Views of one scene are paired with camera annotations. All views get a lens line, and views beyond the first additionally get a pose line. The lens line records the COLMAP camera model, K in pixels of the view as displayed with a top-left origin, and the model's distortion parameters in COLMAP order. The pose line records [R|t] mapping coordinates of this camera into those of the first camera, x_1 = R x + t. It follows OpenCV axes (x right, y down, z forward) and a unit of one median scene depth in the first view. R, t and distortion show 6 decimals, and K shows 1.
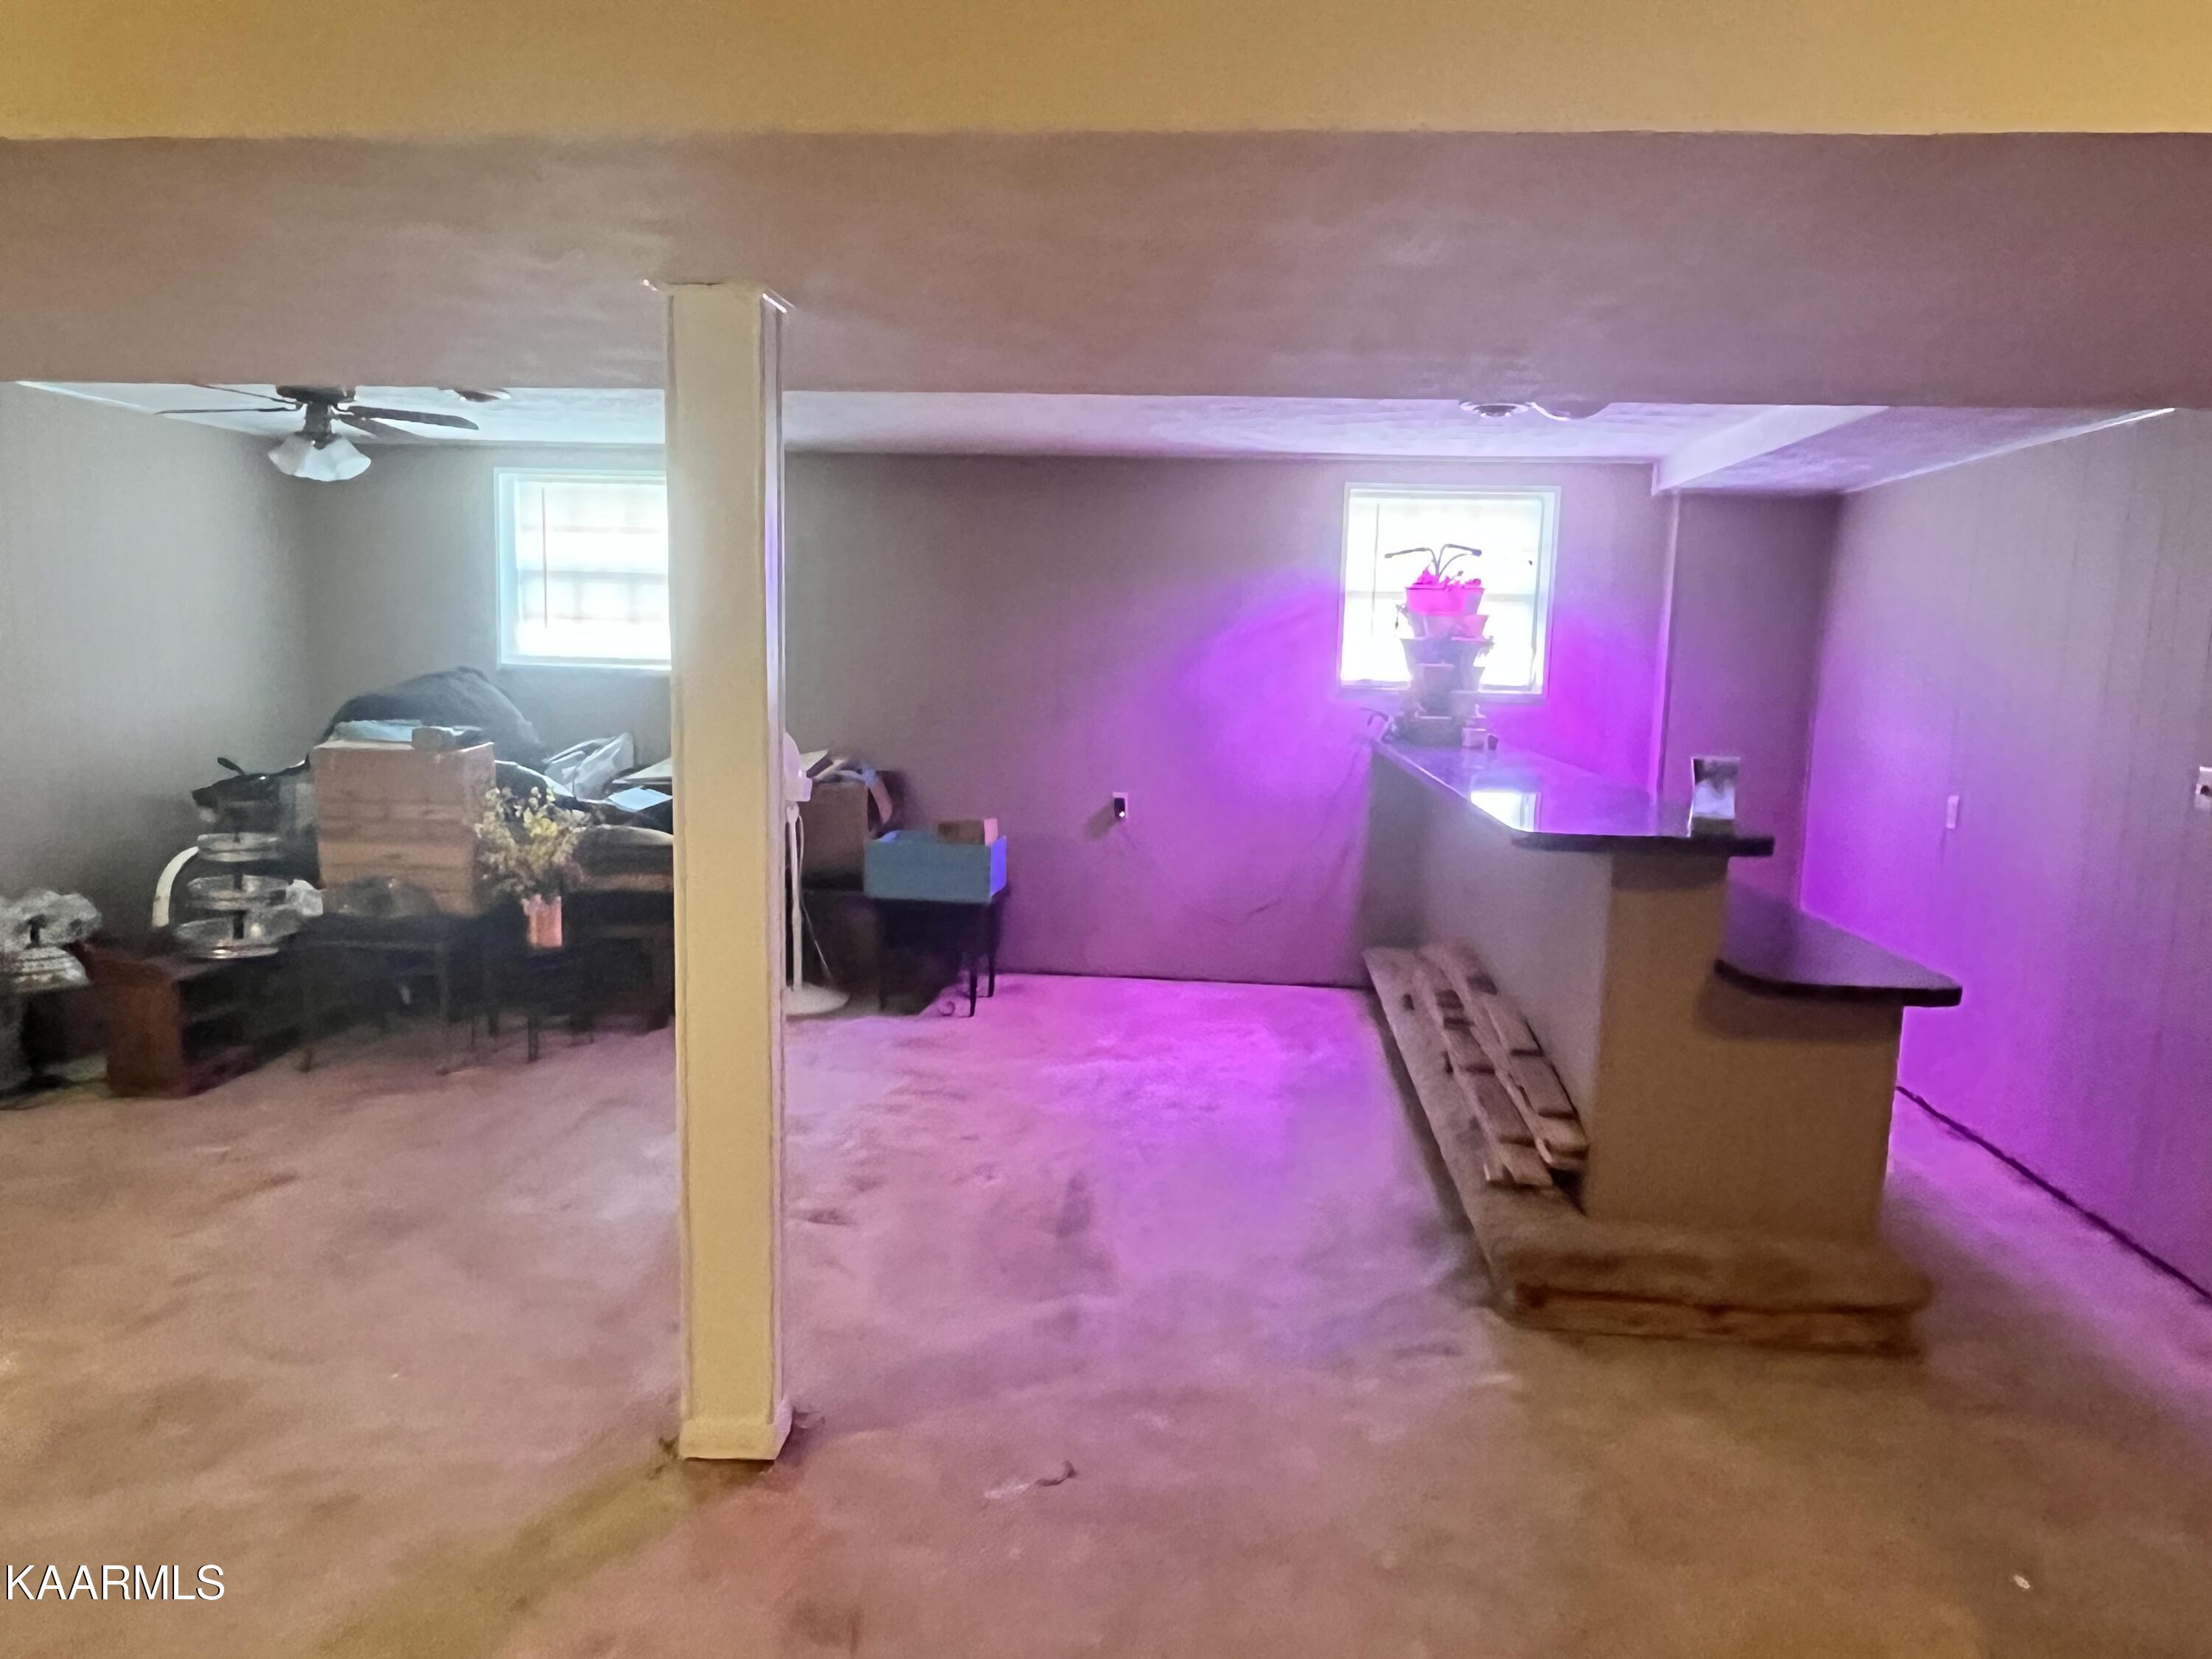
lens RADIAL K [[1403.4, 0, 1108.1], [0, 1403.4, 828.7], [0, 0, 1]] dist [-0.004276, -0.001922]
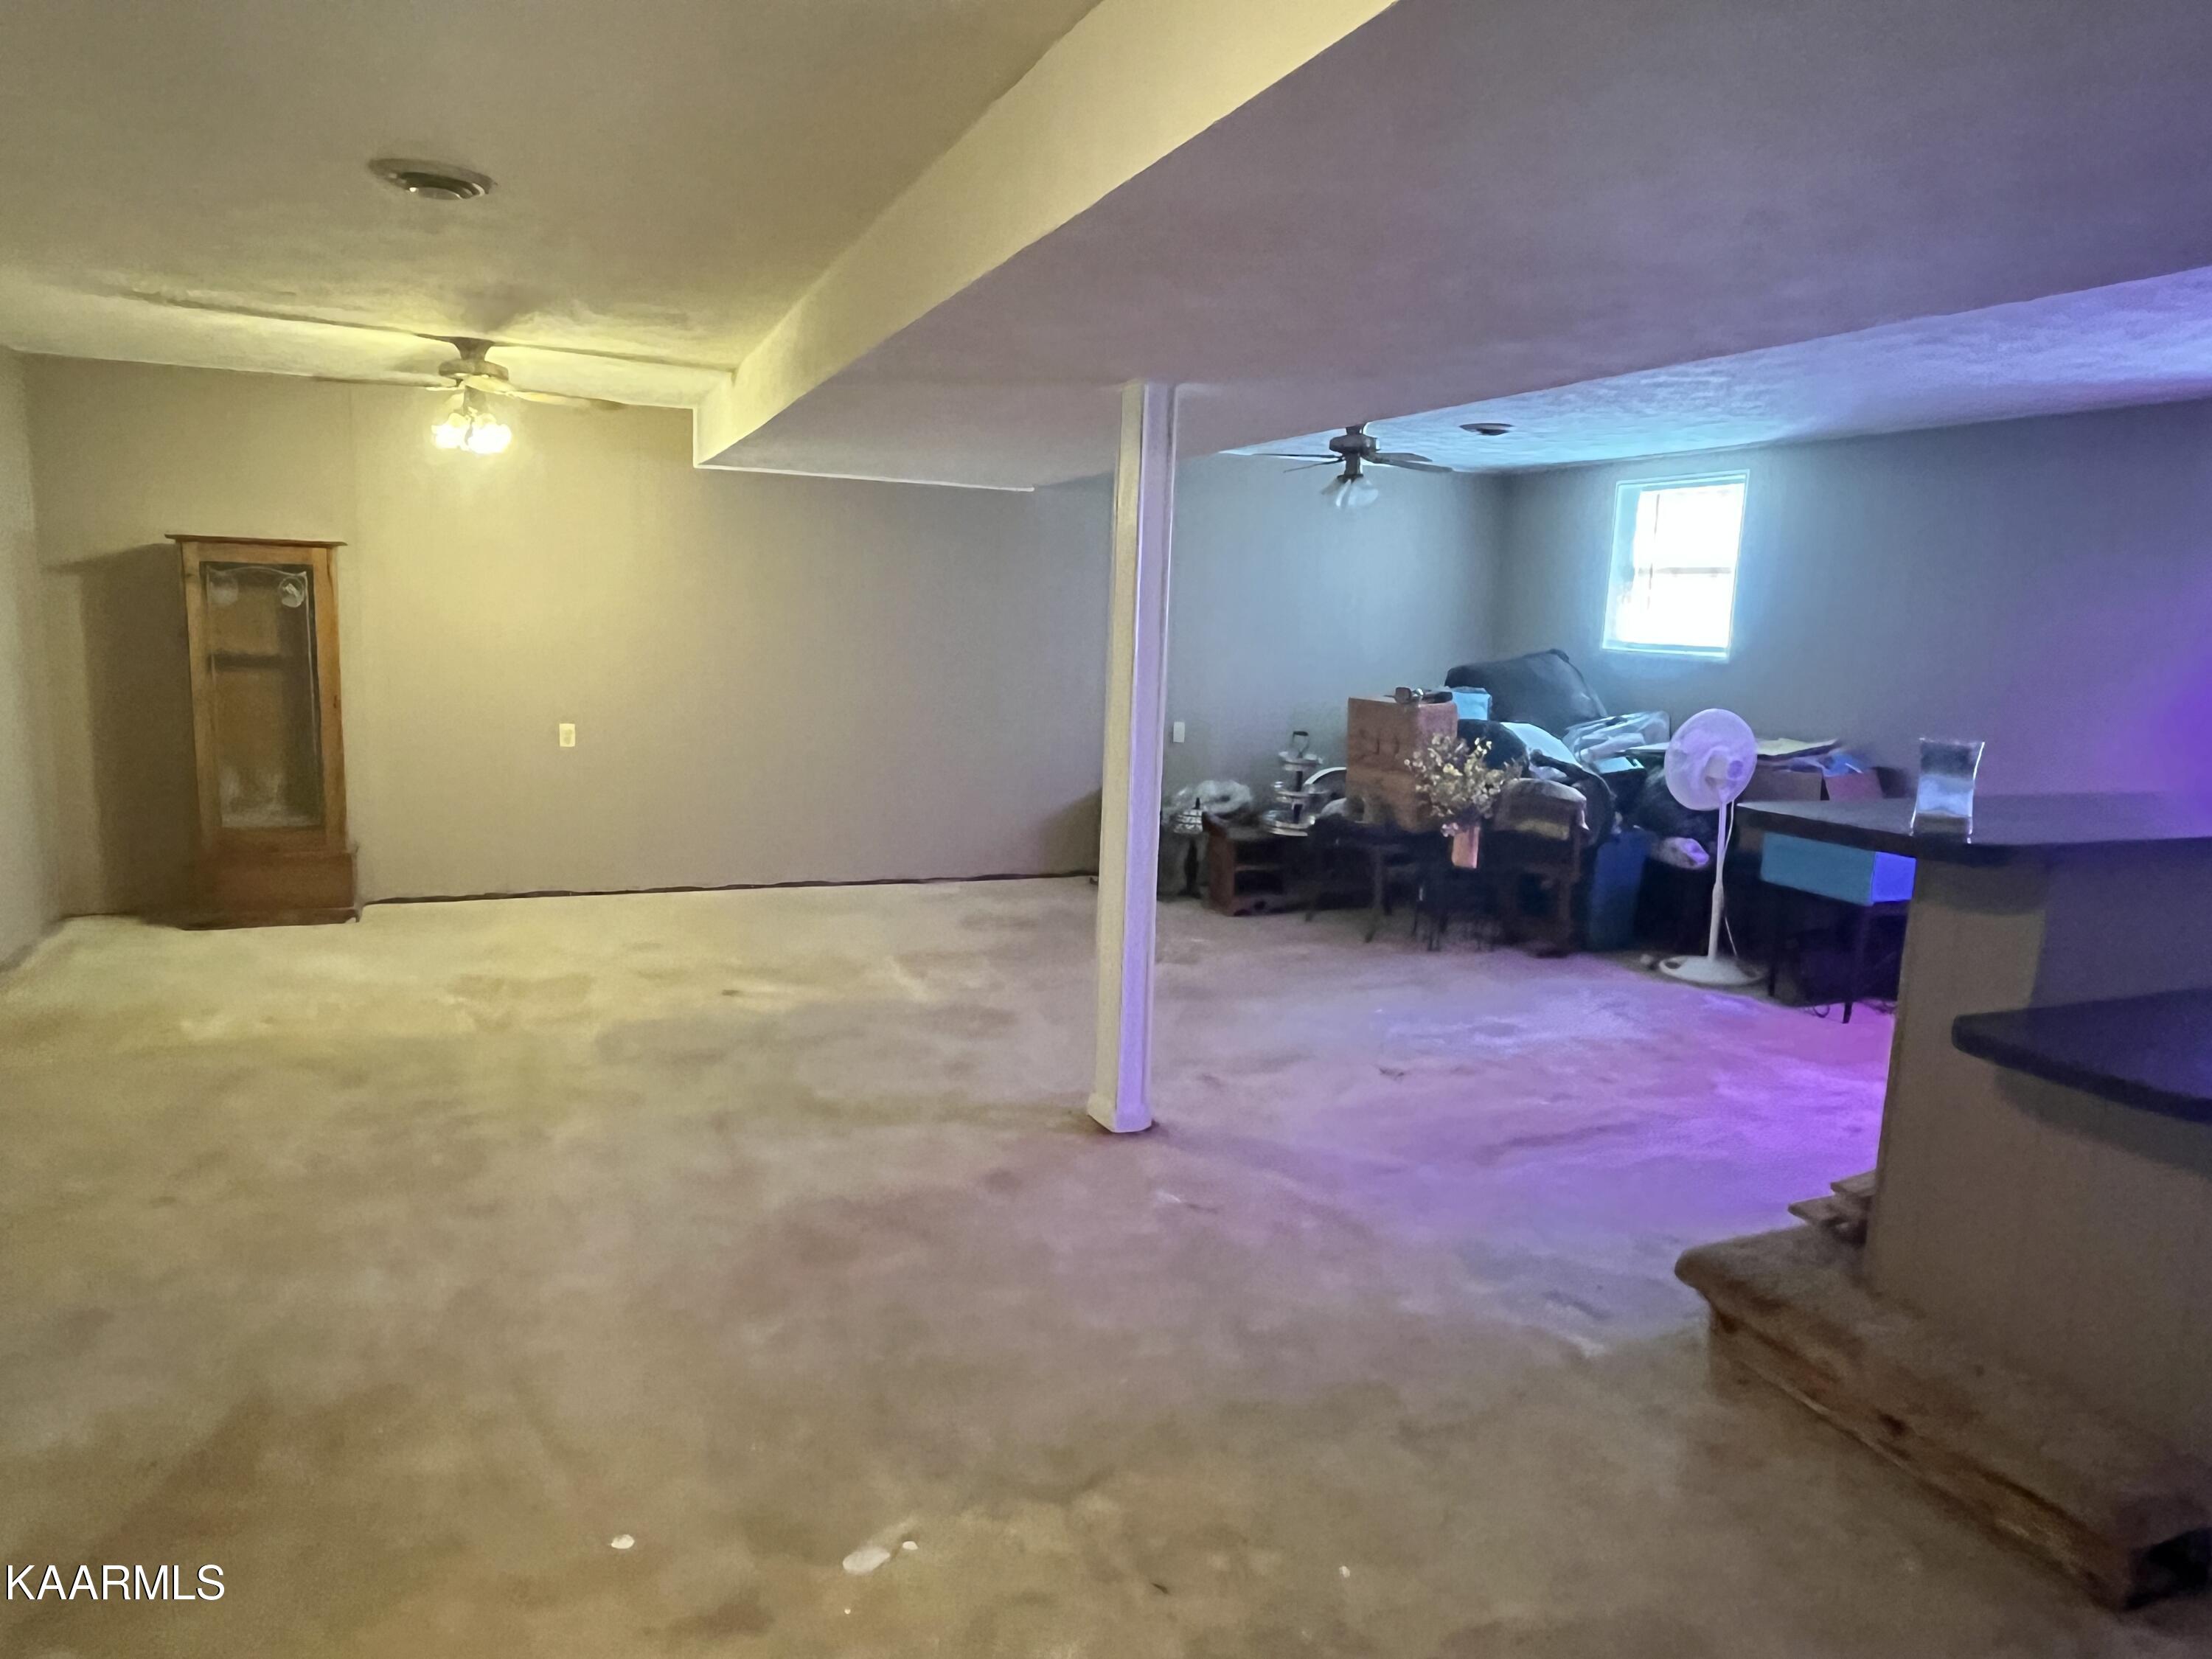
lens RADIAL K [[1403.4, 0, 1105.7], [0, 1403.4, 831.2], [0, 0, 1]] dist [-0.004276, -0.001922]
pose [[0.468113, 0.129120, -0.874184, 0.714901], [-0.136071, 0.988001, 0.073067, 0.006235], [0.873129, 0.084747, 0.480066, 0.149908]]
